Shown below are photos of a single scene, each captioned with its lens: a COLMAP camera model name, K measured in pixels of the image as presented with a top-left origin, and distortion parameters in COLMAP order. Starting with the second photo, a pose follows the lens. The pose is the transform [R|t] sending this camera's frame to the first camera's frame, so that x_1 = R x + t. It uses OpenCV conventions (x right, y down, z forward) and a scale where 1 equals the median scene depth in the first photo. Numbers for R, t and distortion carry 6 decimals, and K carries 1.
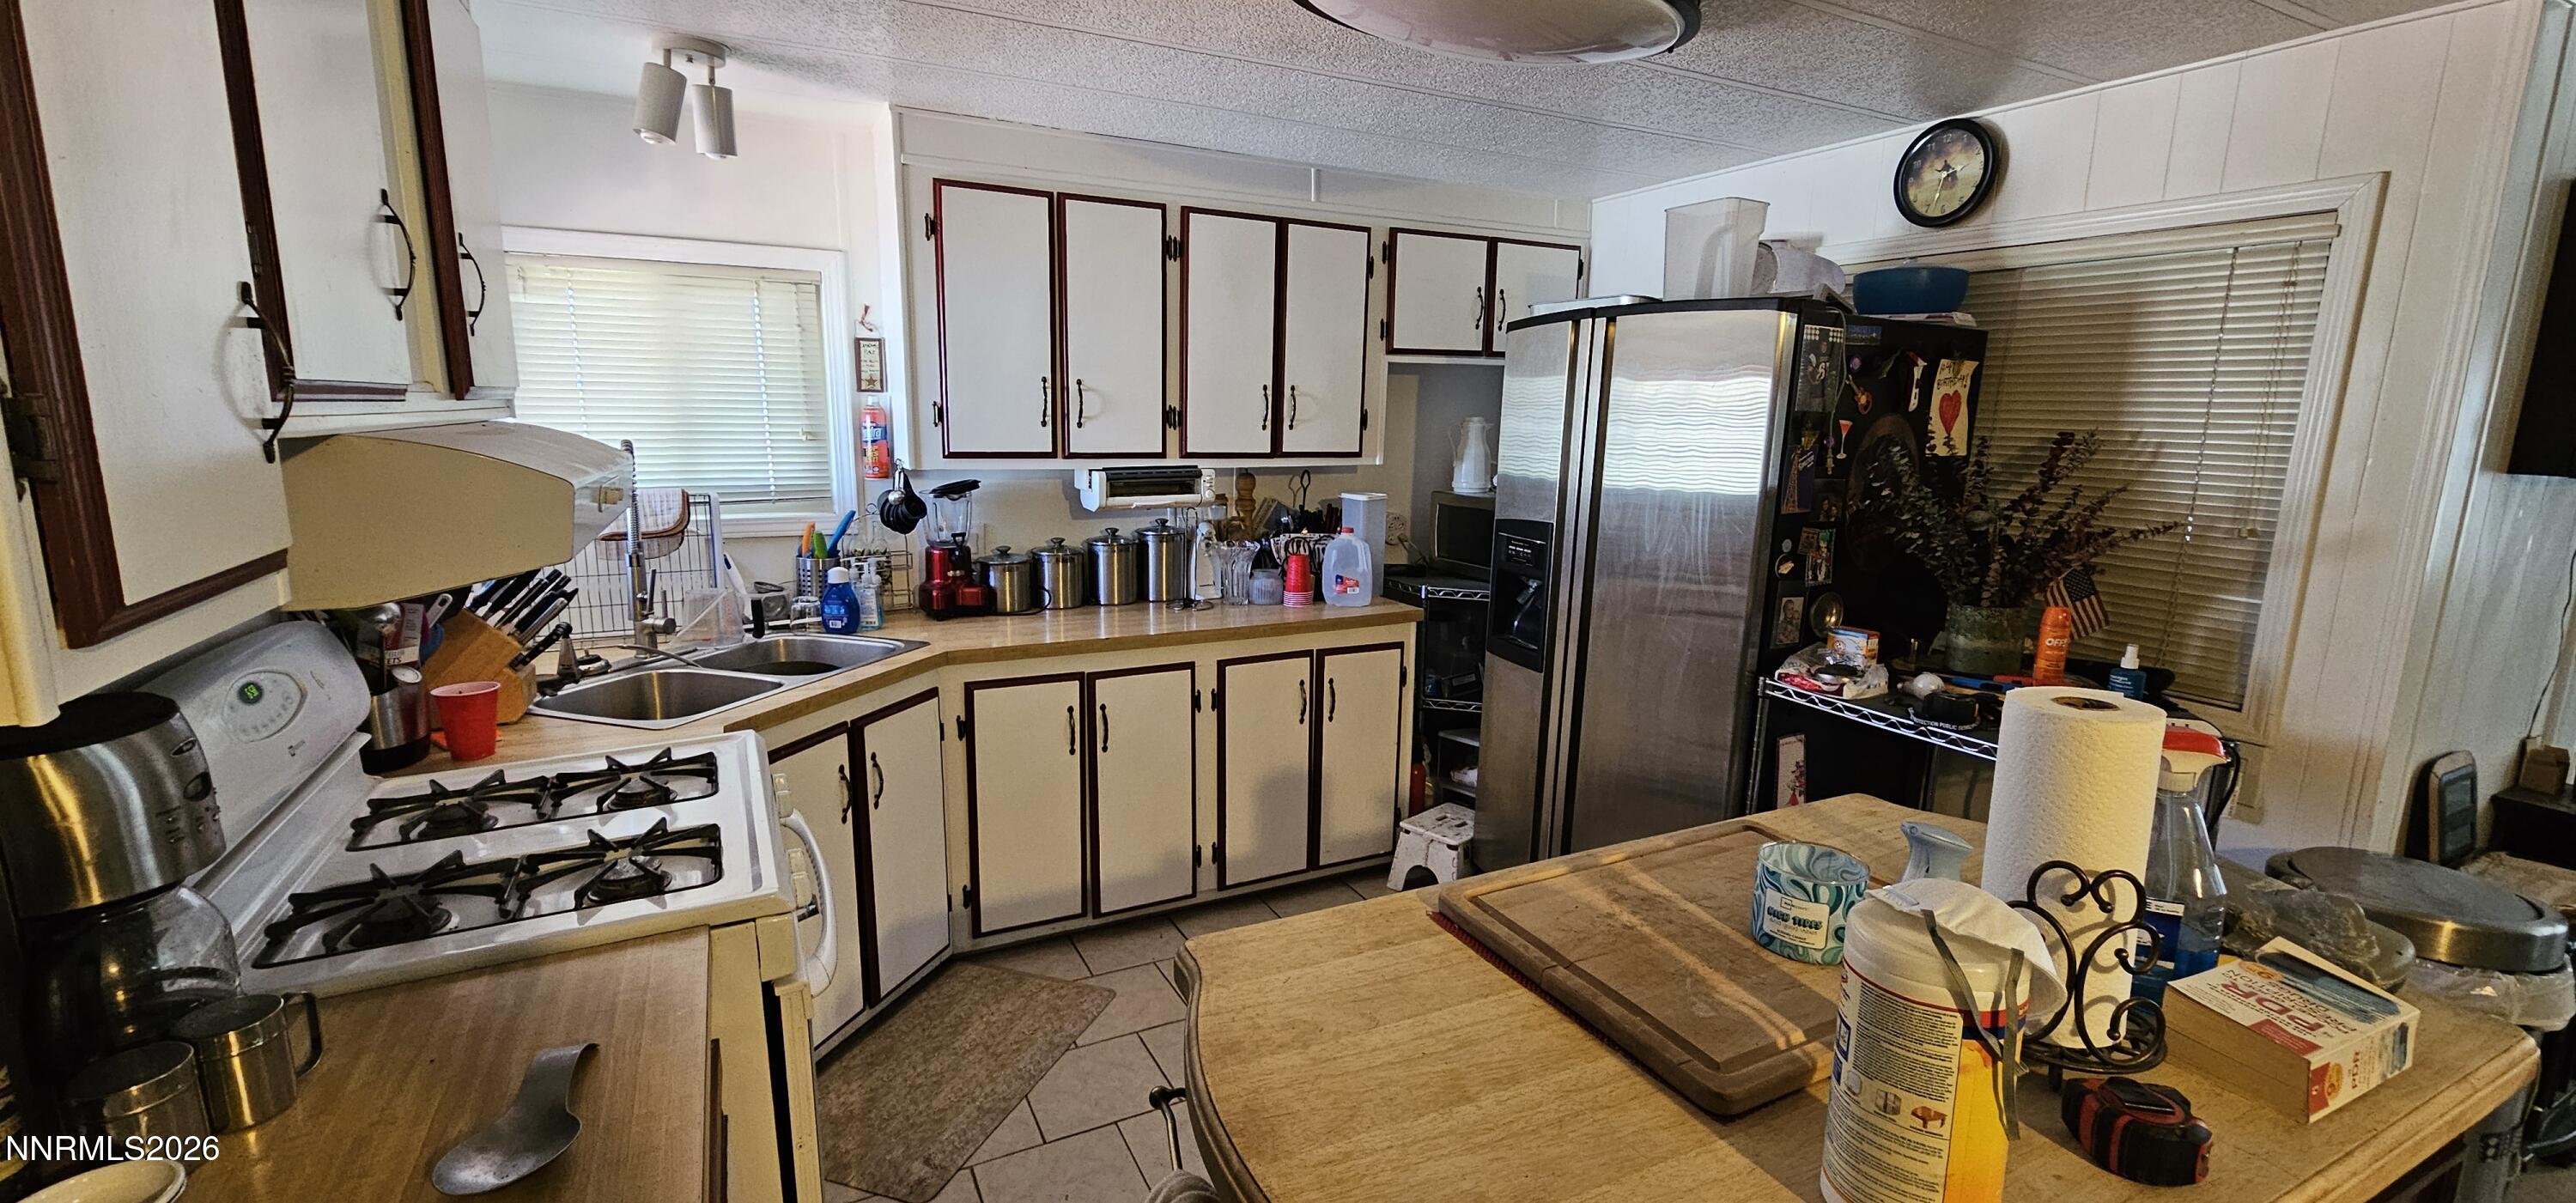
lens RADIAL K [[1055.7, 0, 1297.5], [0, 1055.7, 603.7], [0, 0, 1]] dist [-0.002035, -0.001816]
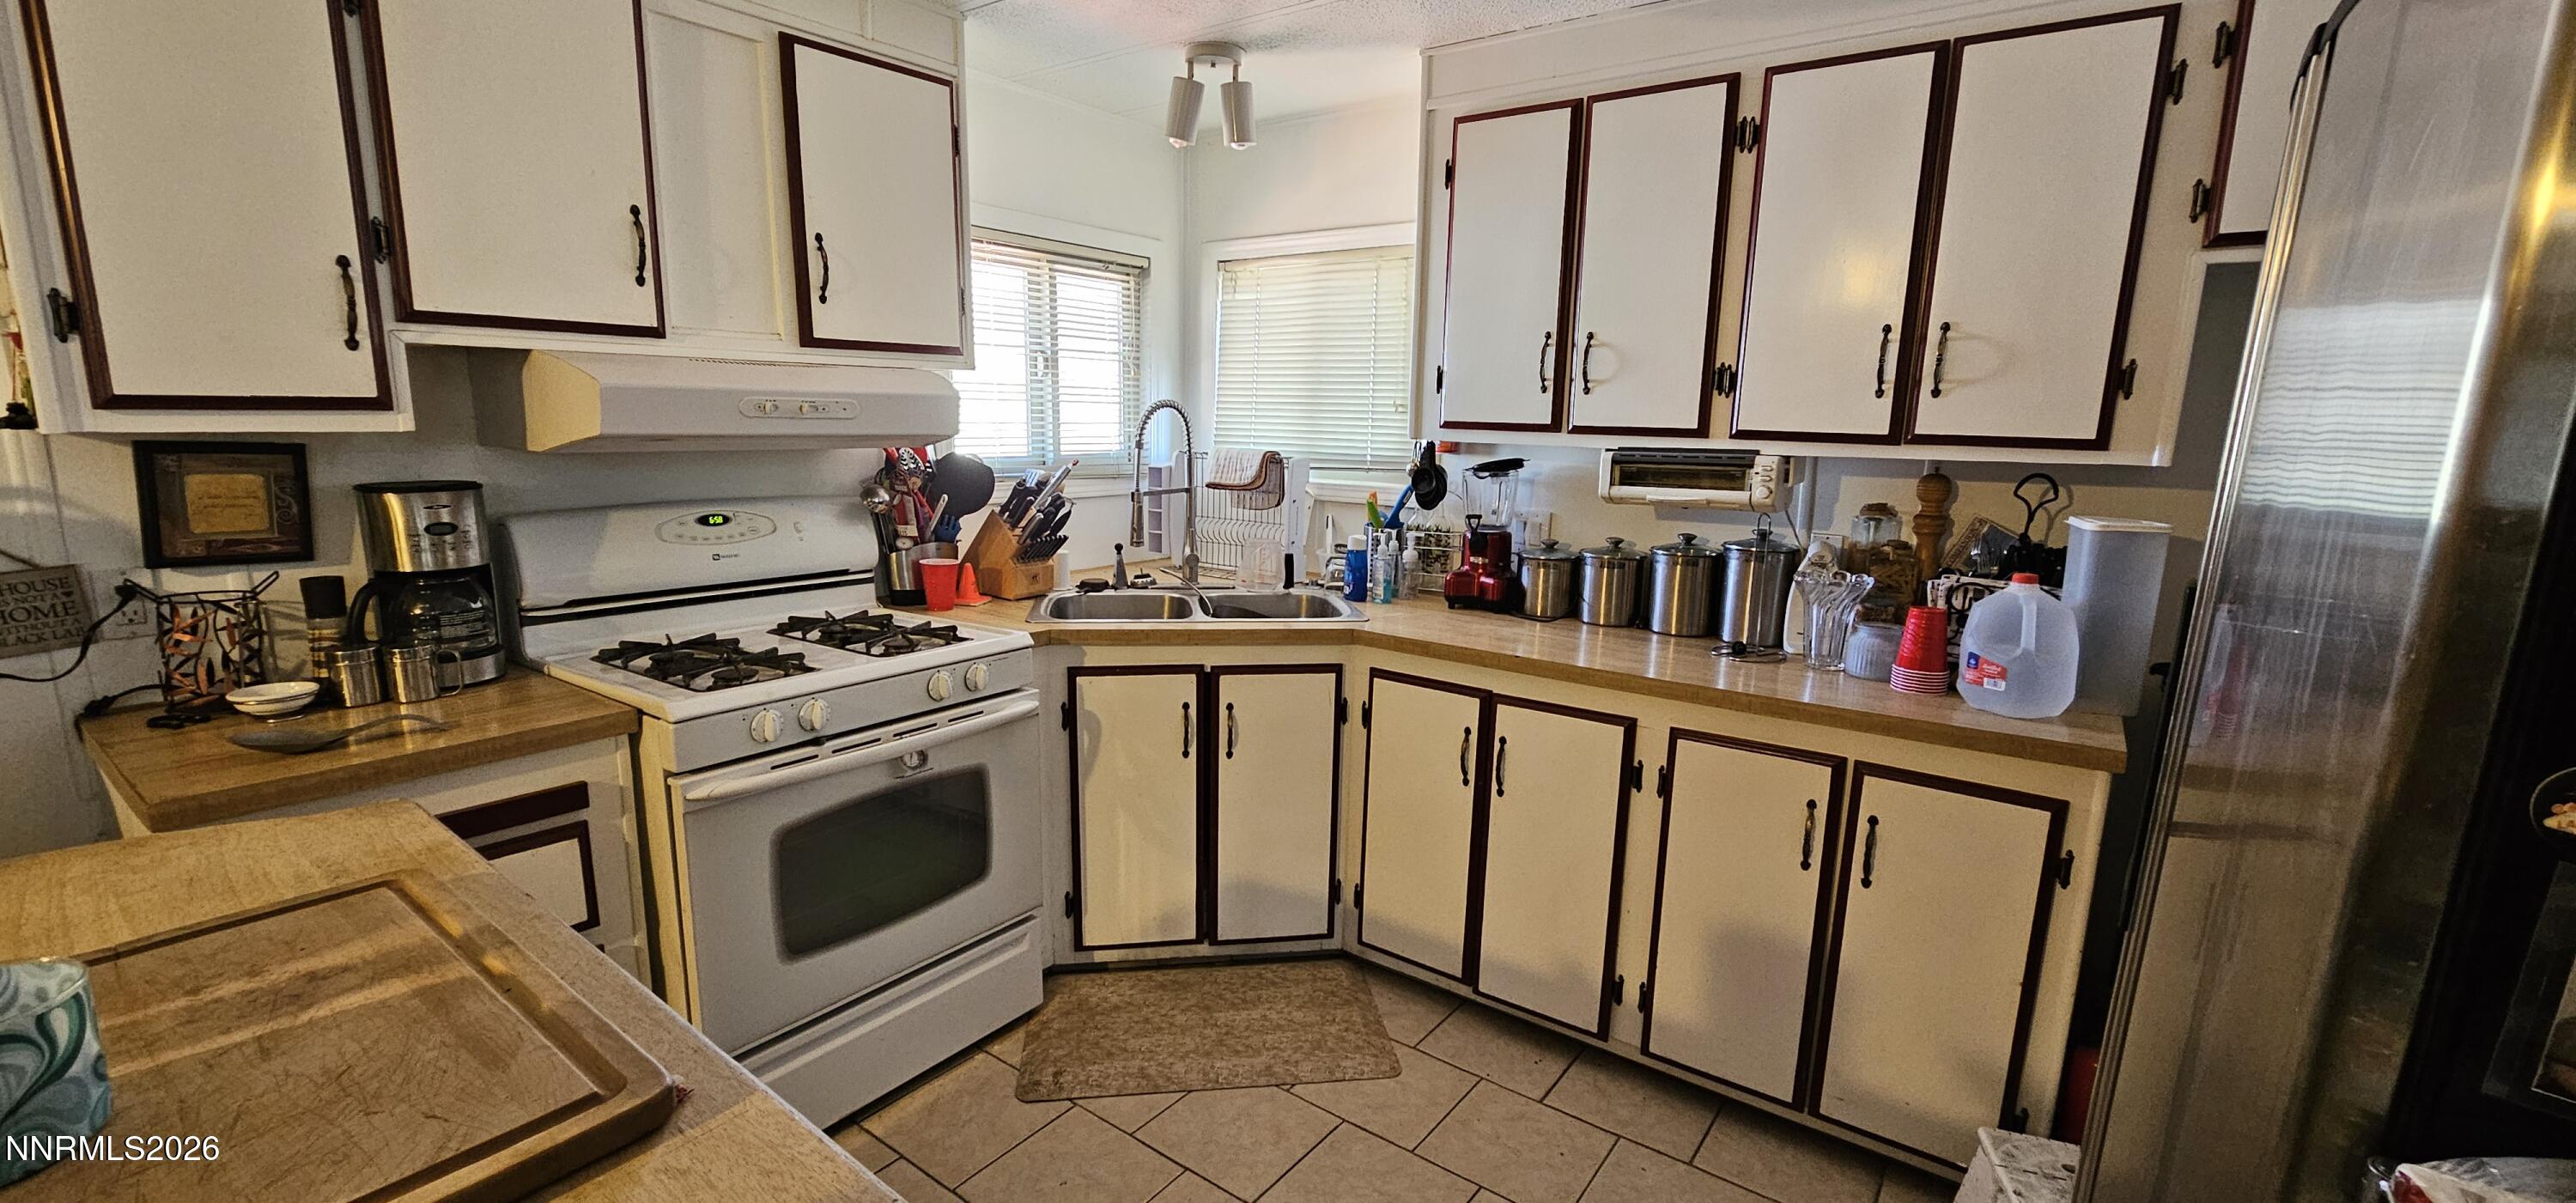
lens RADIAL K [[1055.7, 0, 1291.0], [0, 1055.7, 606.6], [0, 0, 1]] dist [-0.002035, -0.001816]
pose [[0.438231, 0.153424, -0.885672, 0.408102], [-0.177300, 0.980721, 0.082161, -0.035593], [0.881203, 0.121024, 0.456985, 0.450810]]
